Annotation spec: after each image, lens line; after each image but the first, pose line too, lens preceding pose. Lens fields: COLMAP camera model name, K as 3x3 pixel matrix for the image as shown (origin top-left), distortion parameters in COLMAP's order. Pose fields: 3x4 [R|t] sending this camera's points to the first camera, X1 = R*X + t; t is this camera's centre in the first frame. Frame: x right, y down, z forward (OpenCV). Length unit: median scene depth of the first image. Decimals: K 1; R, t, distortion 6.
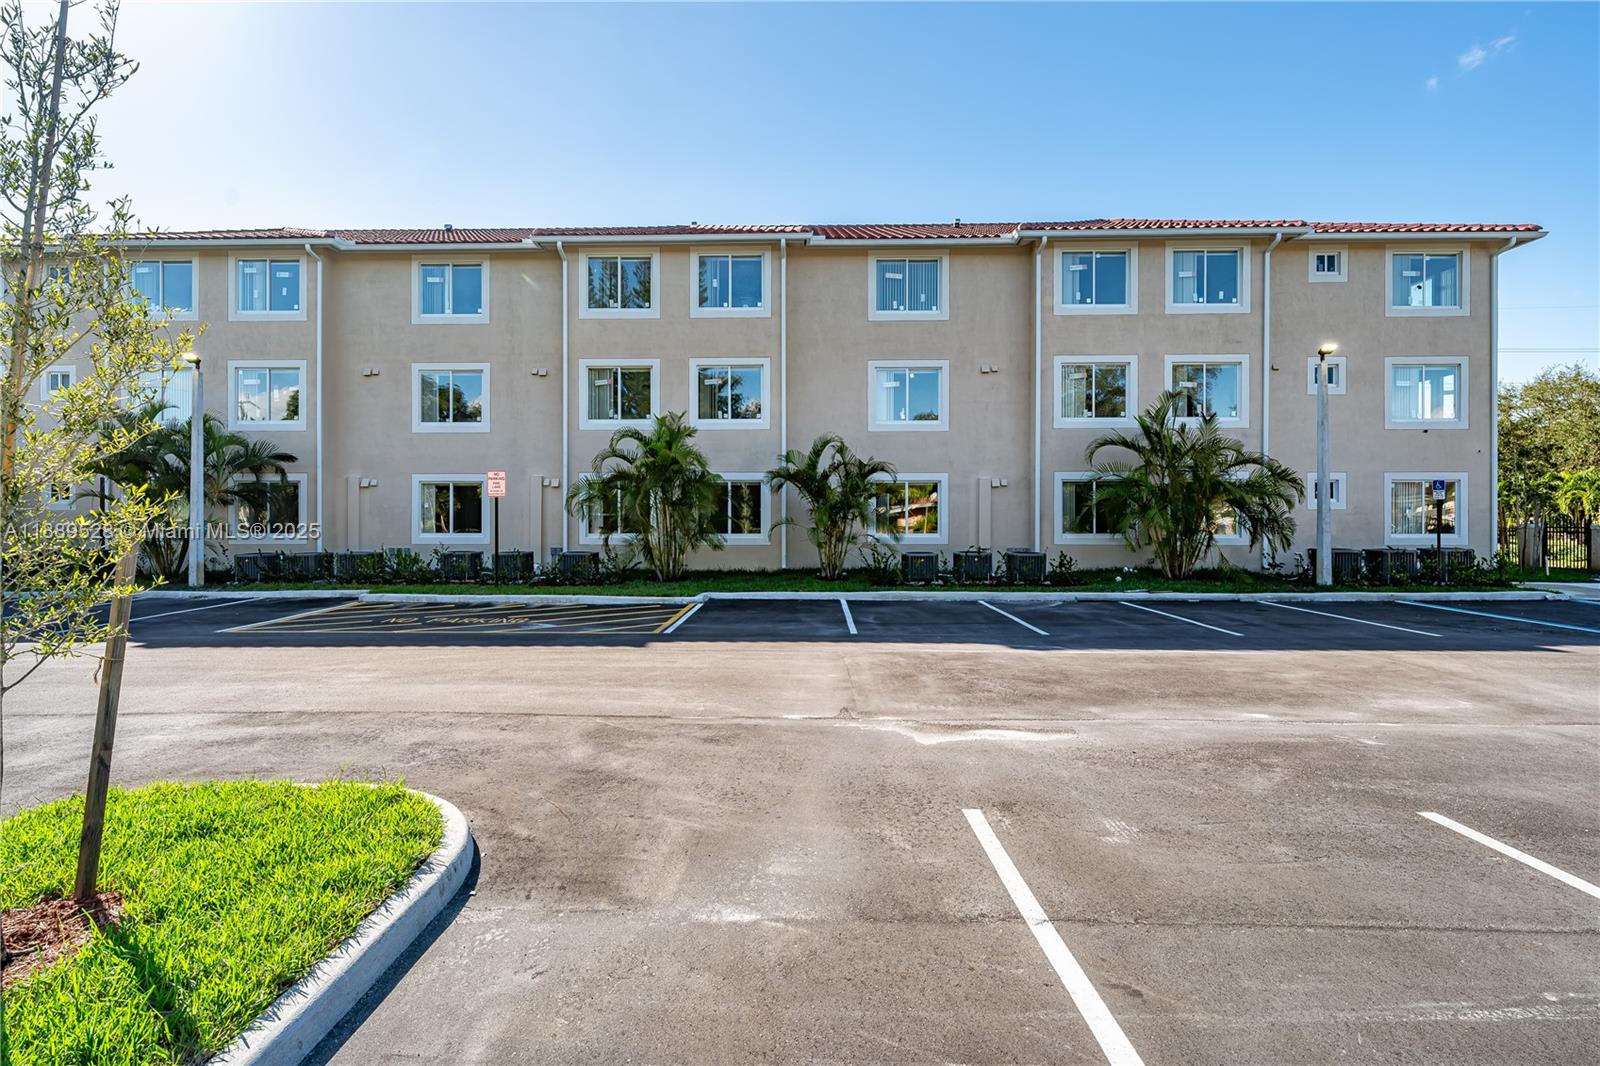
lens RADIAL K [[674.9, 0, 800.0], [0, 674.9, 533.0], [0, 0, 1]] dist [-0.001760, -0.000227]
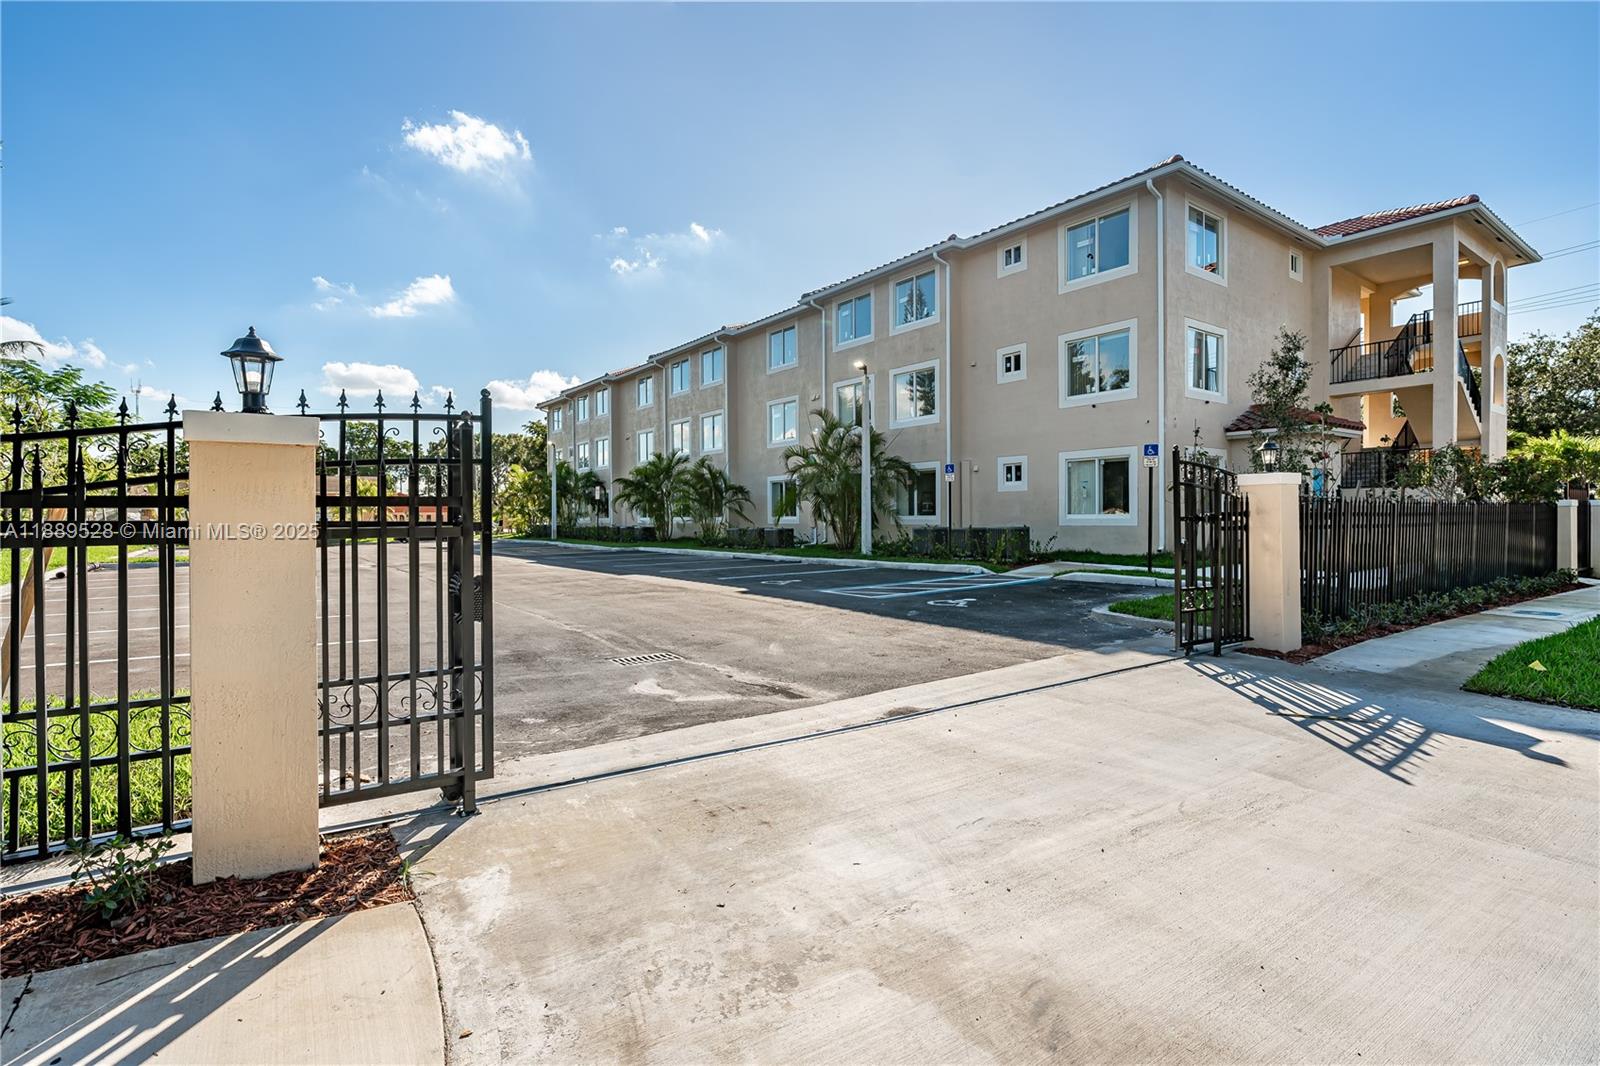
lens RADIAL K [[783.9, 0, 800.0], [0, 783.9, 533.0], [0, 0, 1]] dist [-0.000029, -0.000040]
pose [[0.625013, 0.015976, -0.780451, 0.247154], [0.005677, 0.999671, 0.025010, -0.000227], [0.780594, -0.020062, 0.624717, -0.004771]]
